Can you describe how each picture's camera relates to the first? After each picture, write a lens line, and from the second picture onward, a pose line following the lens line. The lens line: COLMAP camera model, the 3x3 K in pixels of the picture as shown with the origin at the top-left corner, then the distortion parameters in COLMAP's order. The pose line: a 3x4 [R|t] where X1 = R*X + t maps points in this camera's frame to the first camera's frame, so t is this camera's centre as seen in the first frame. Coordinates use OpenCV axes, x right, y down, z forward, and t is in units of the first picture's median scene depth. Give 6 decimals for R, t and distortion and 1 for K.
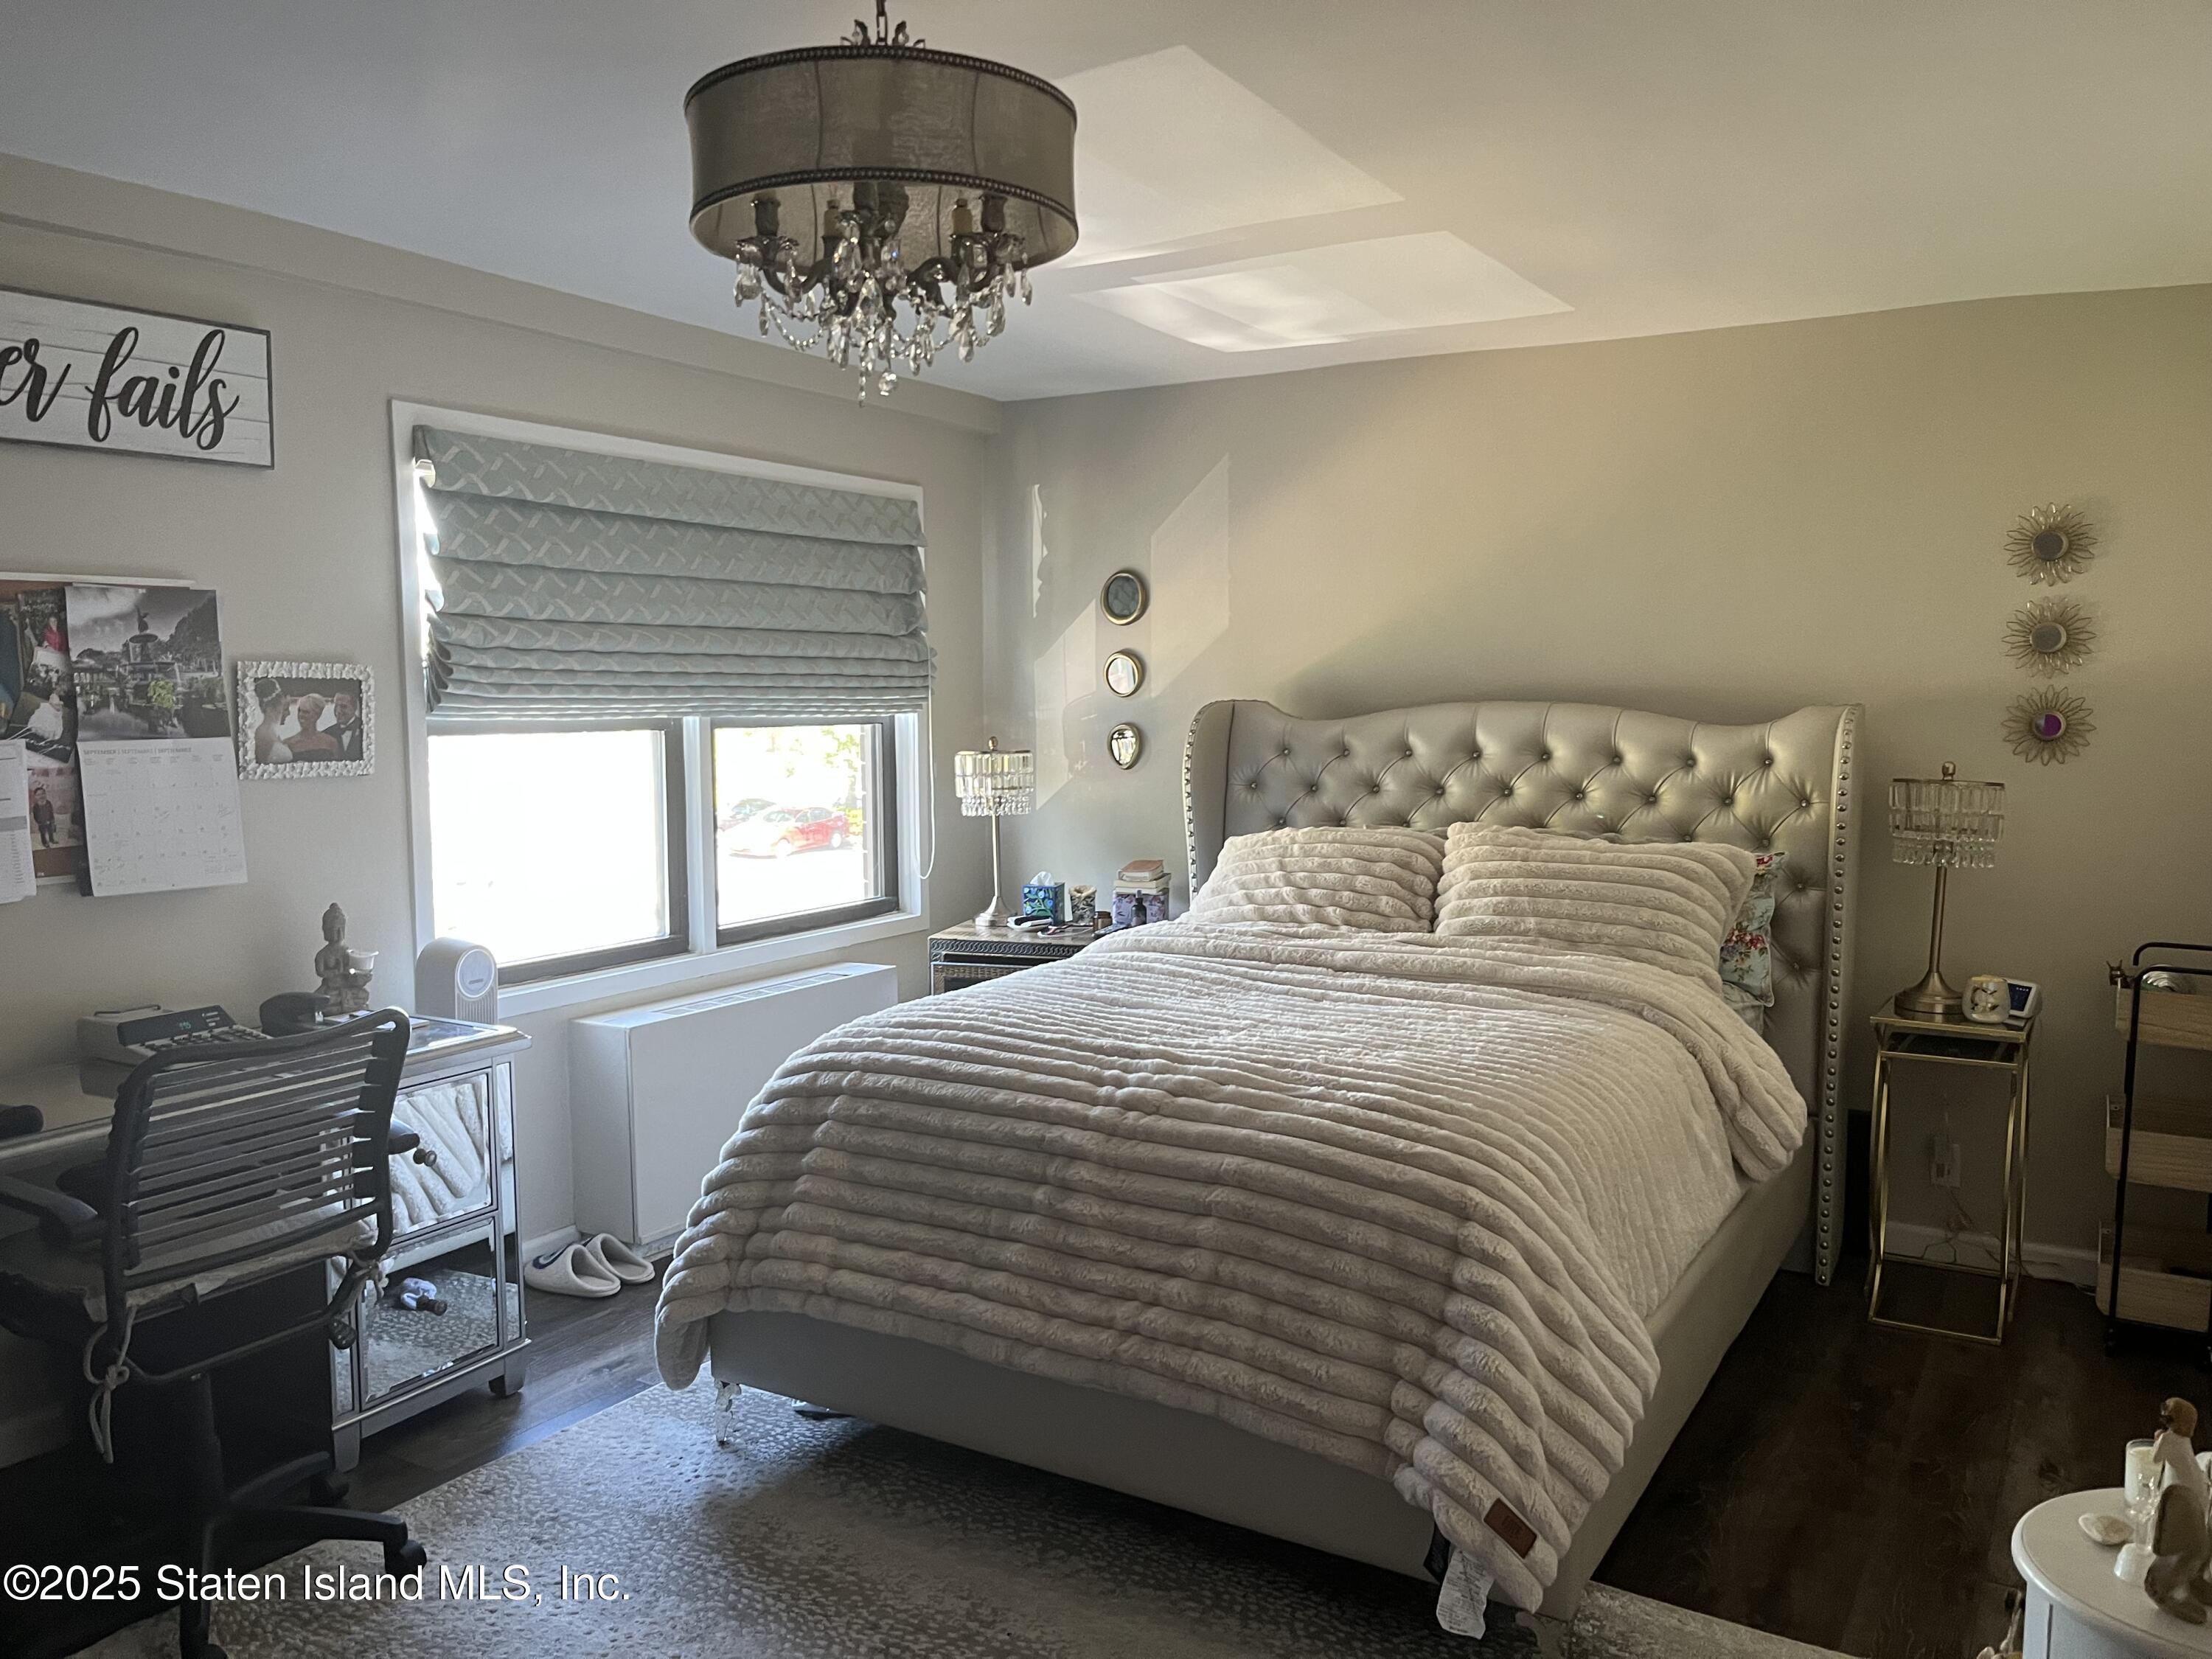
lens RADIAL K [[1674.9, 0, 1111.0], [0, 1674.9, 817.4], [0, 0, 1]] dist [0.020288, -0.009228]
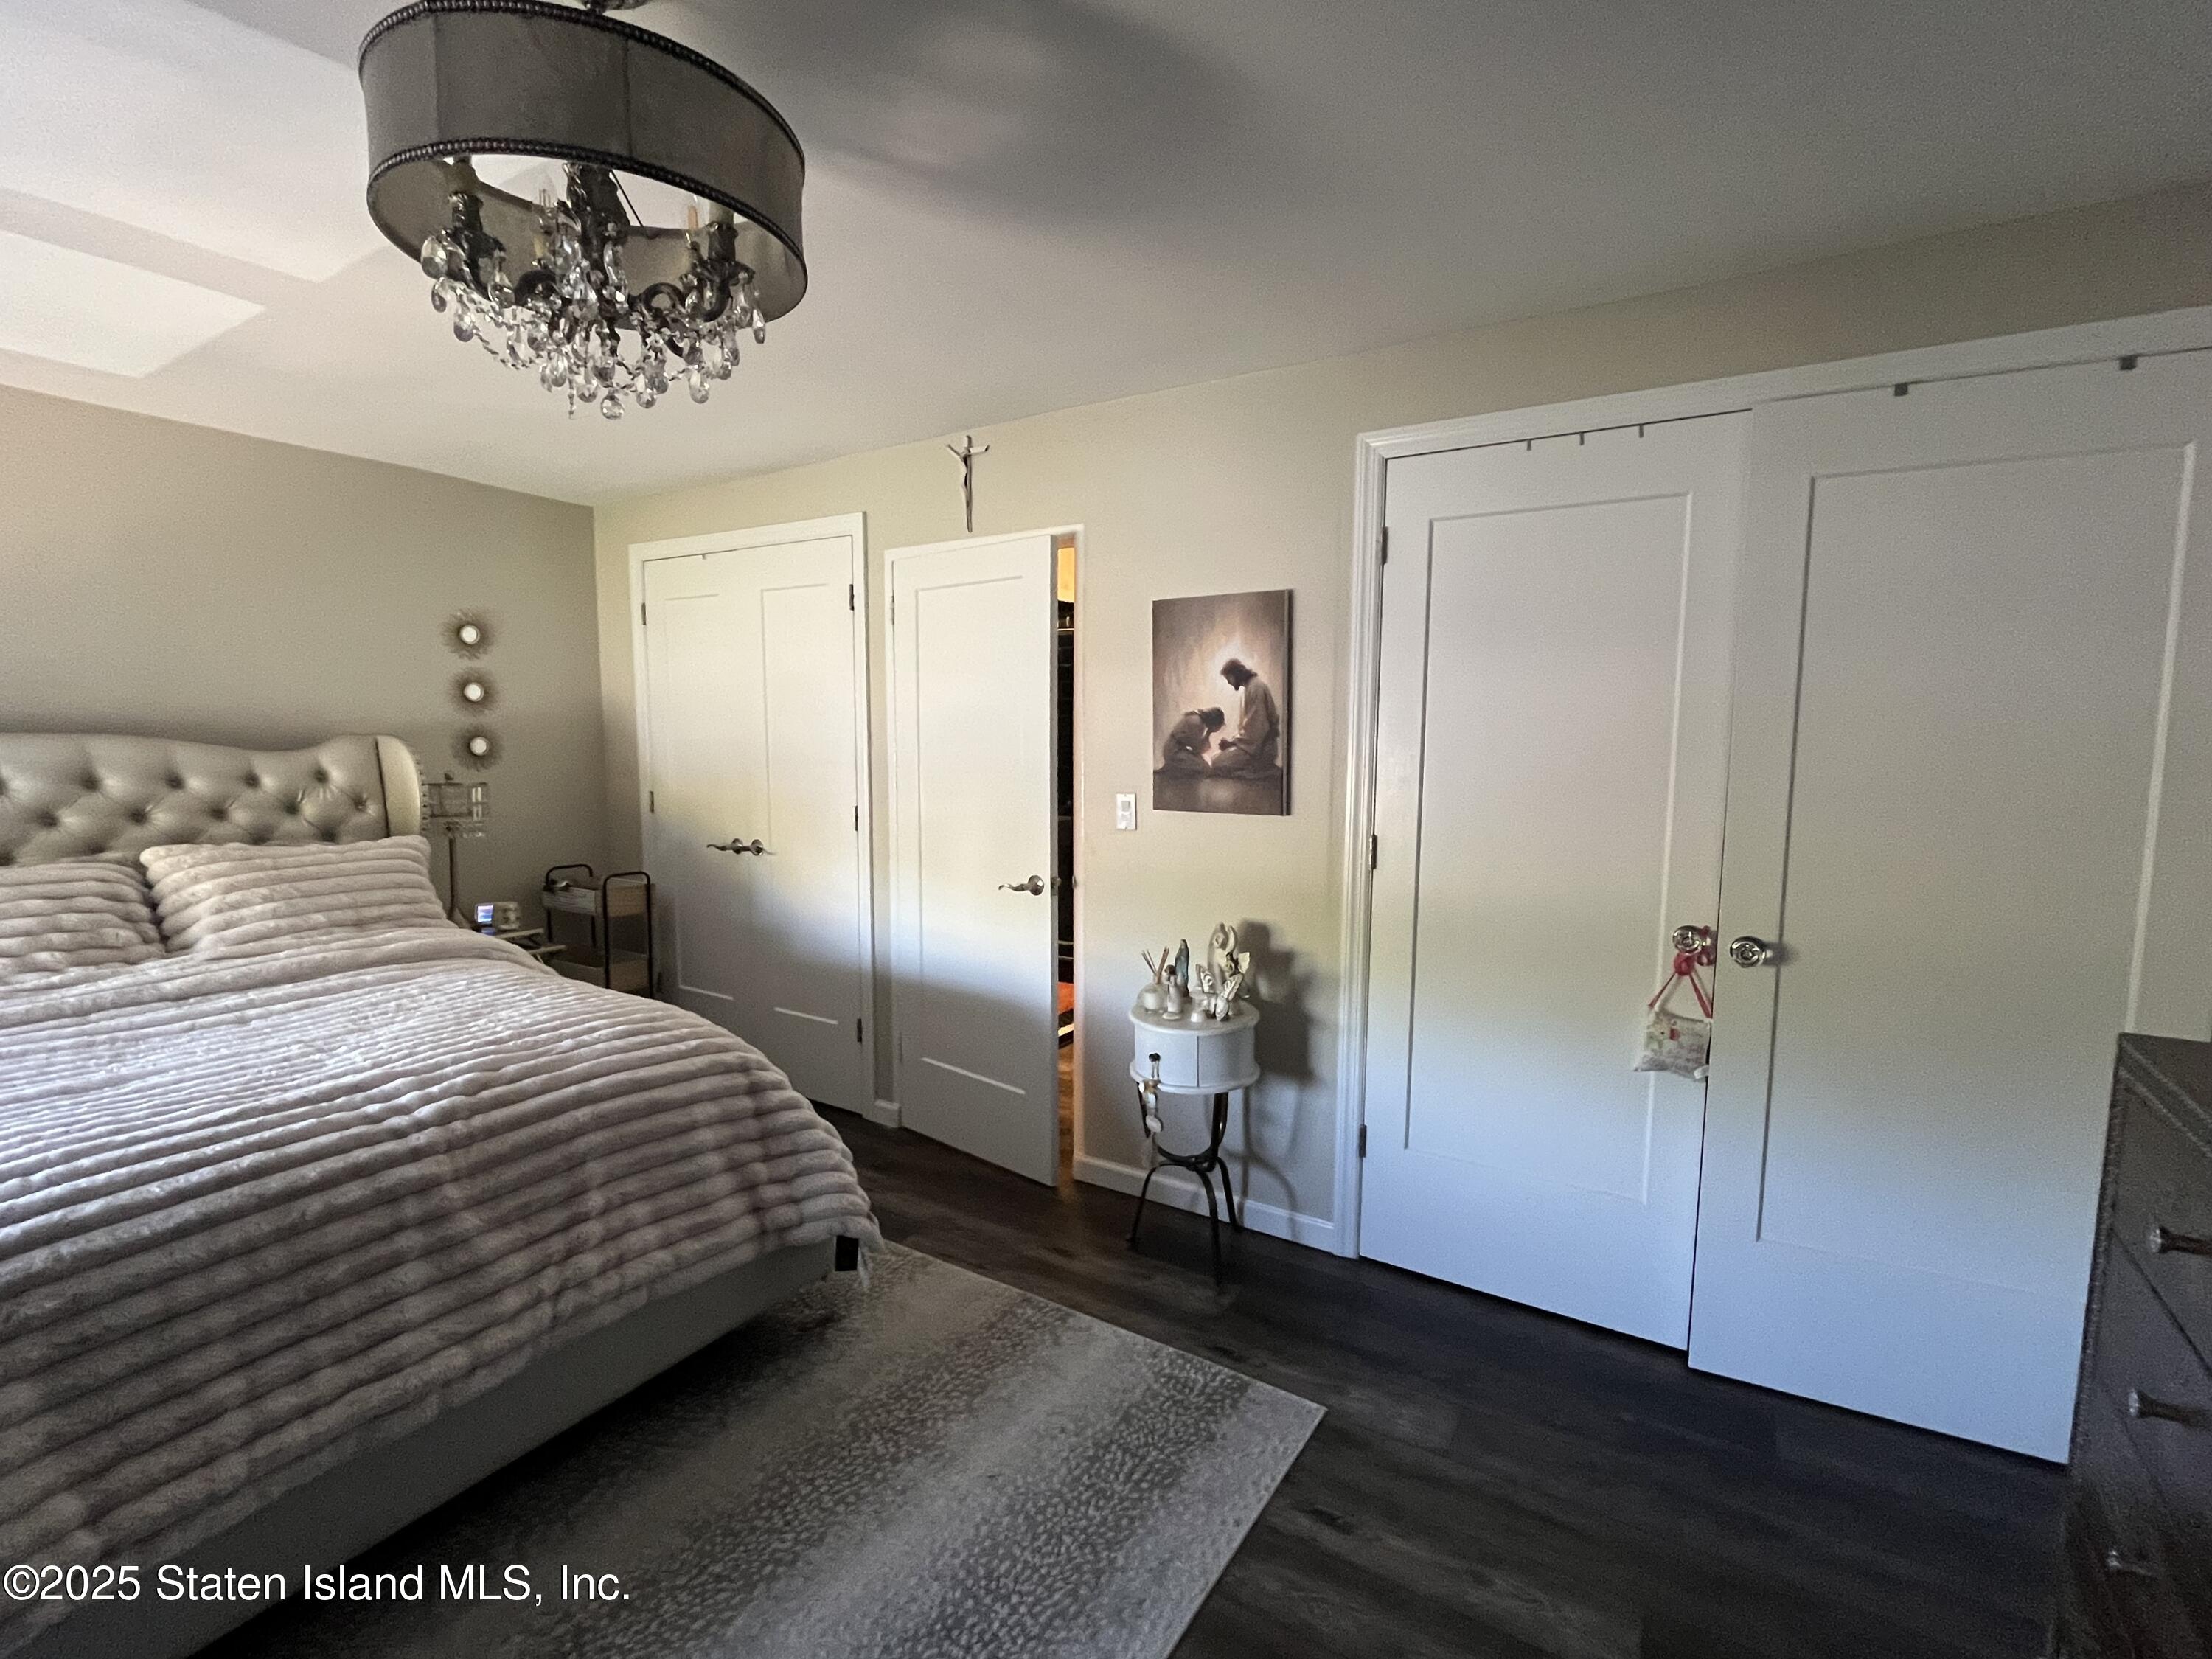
lens RADIAL K [[992.7, 0, 1096.0], [0, 992.7, 829.9], [0, 0, 1]] dist [-0.003969, -0.000399]
pose [[0.017156, -0.100312, 0.994808, -0.540960], [0.071999, 0.992495, 0.098838, -0.036279], [-0.997257, 0.069930, 0.024250, 0.532951]]
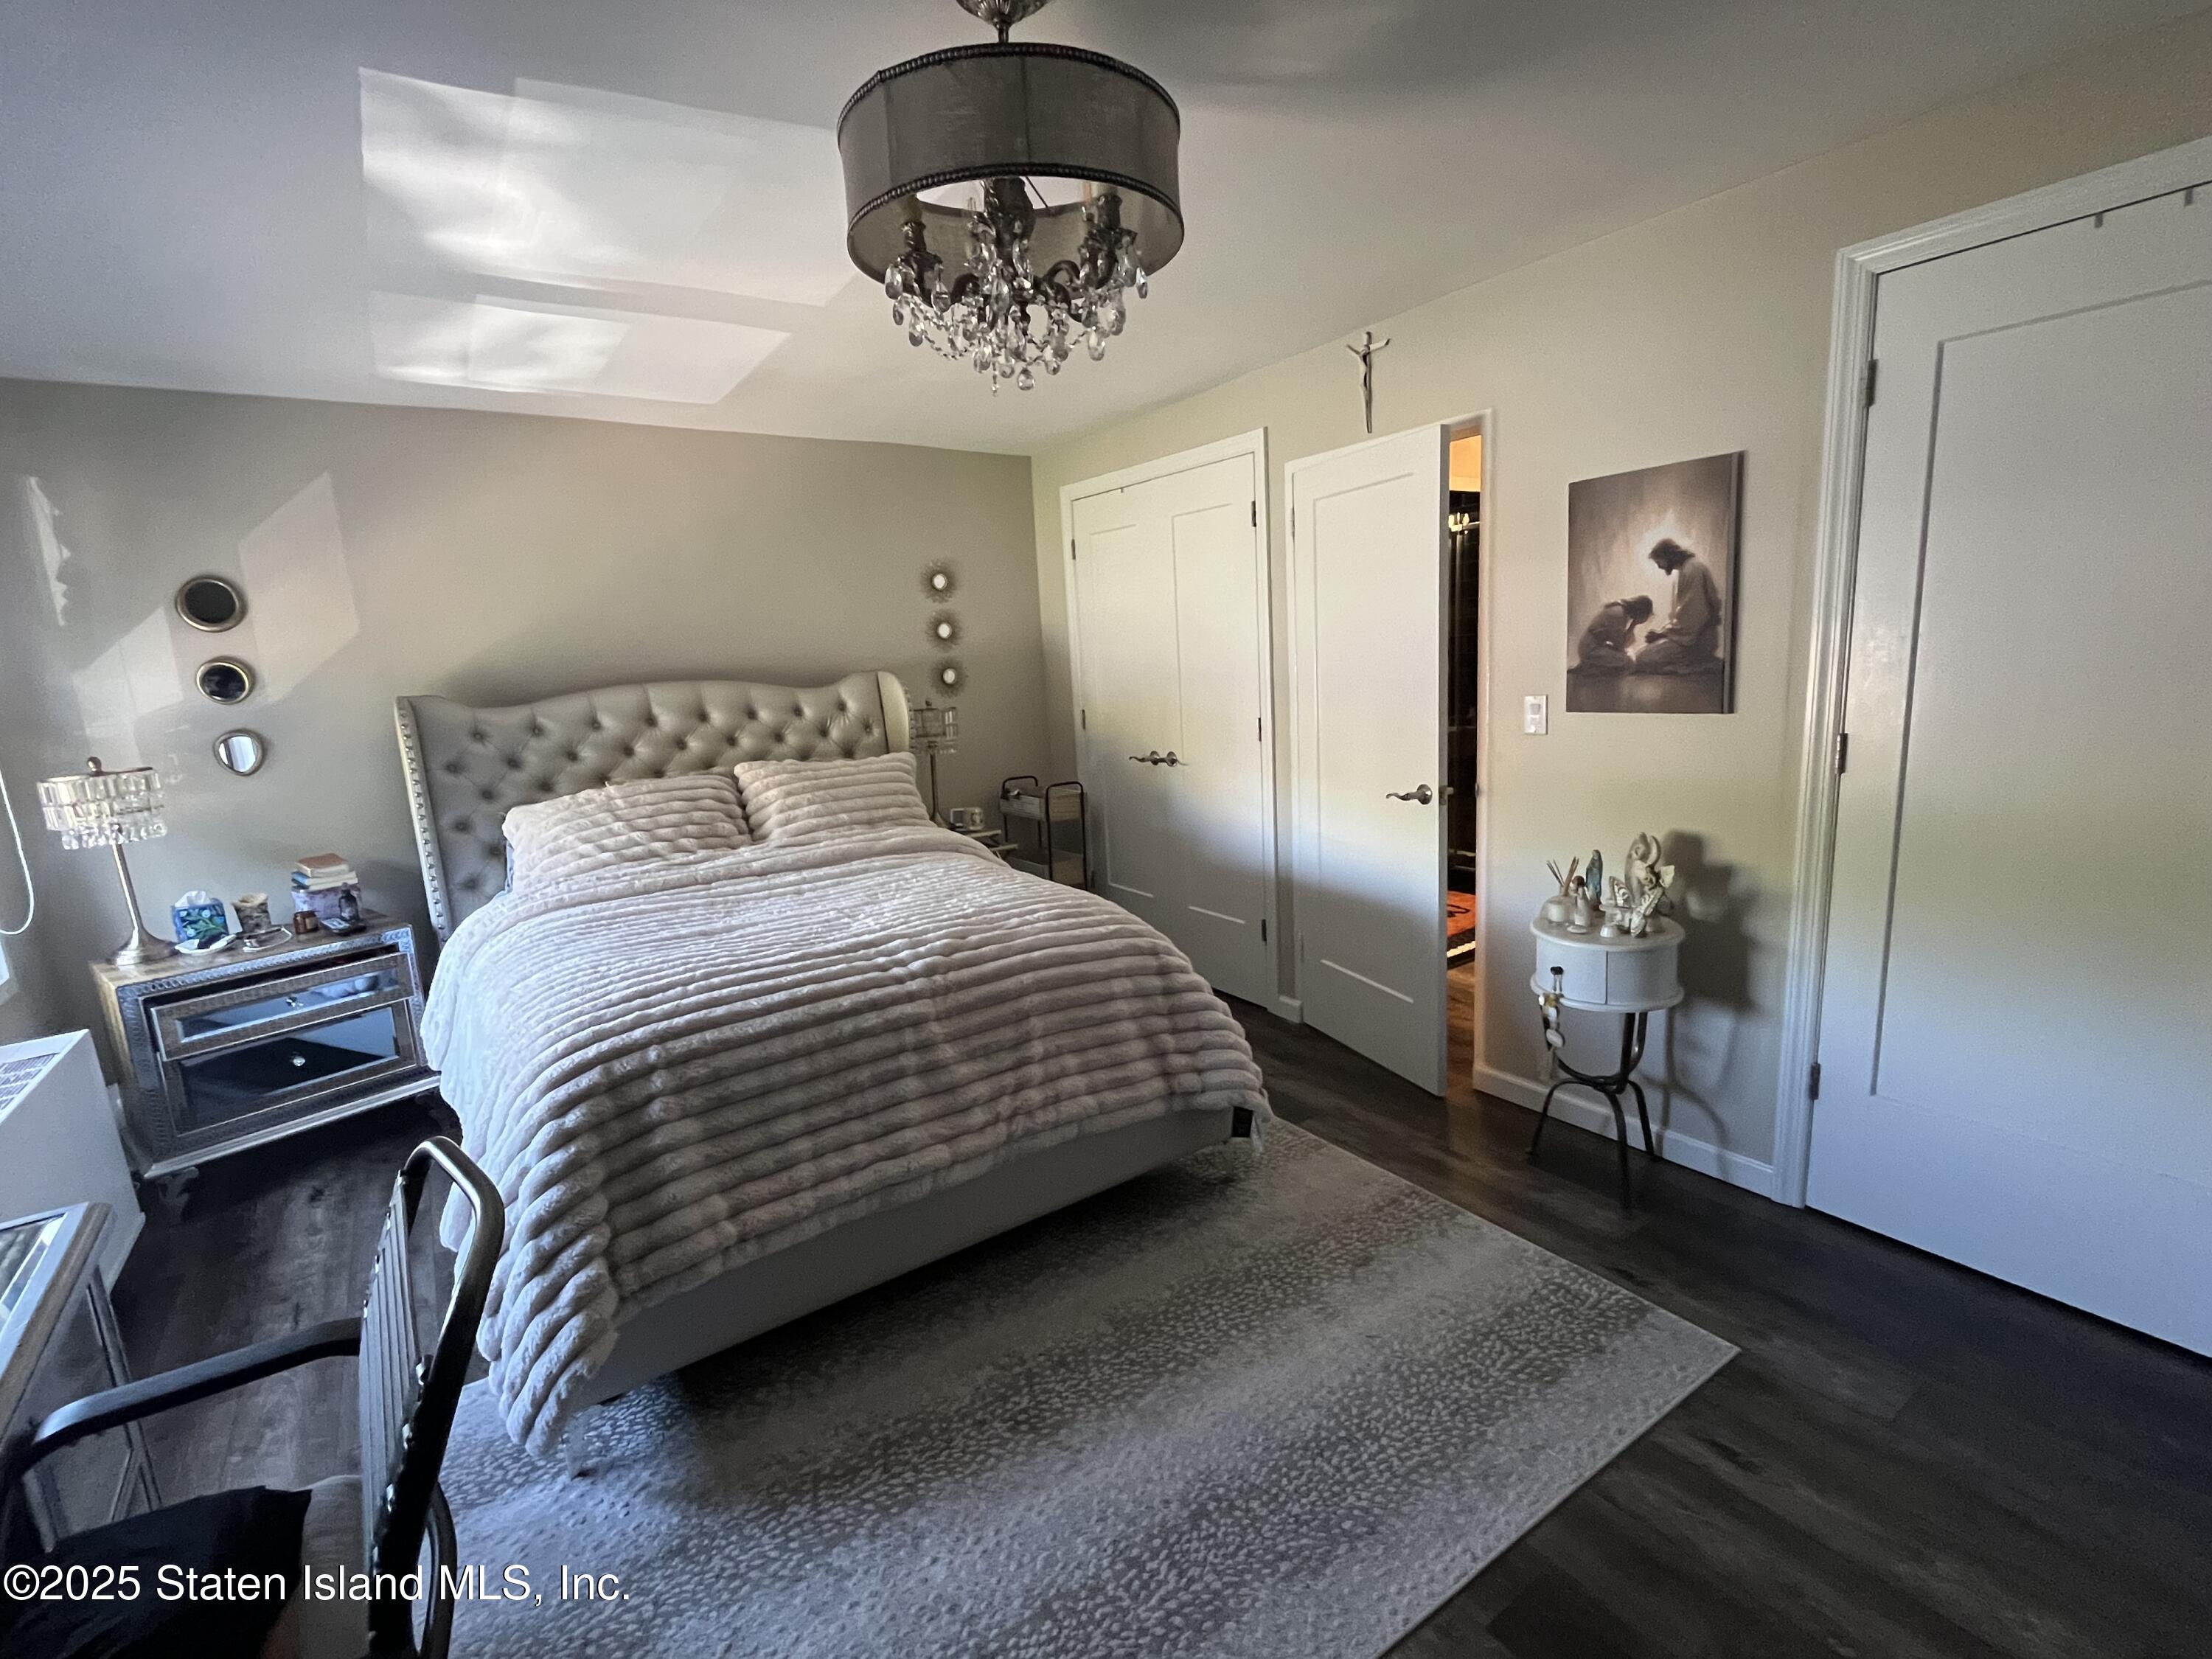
lens RADIAL K [[992.7, 0, 1104.1], [0, 992.7, 828.9], [0, 0, 1]] dist [-0.003969, -0.000399]
pose [[0.410850, -0.183117, 0.893124, -0.576754], [0.124723, 0.981700, 0.143903, -0.034158], [-0.903131, 0.052271, 0.426171, 0.499236]]
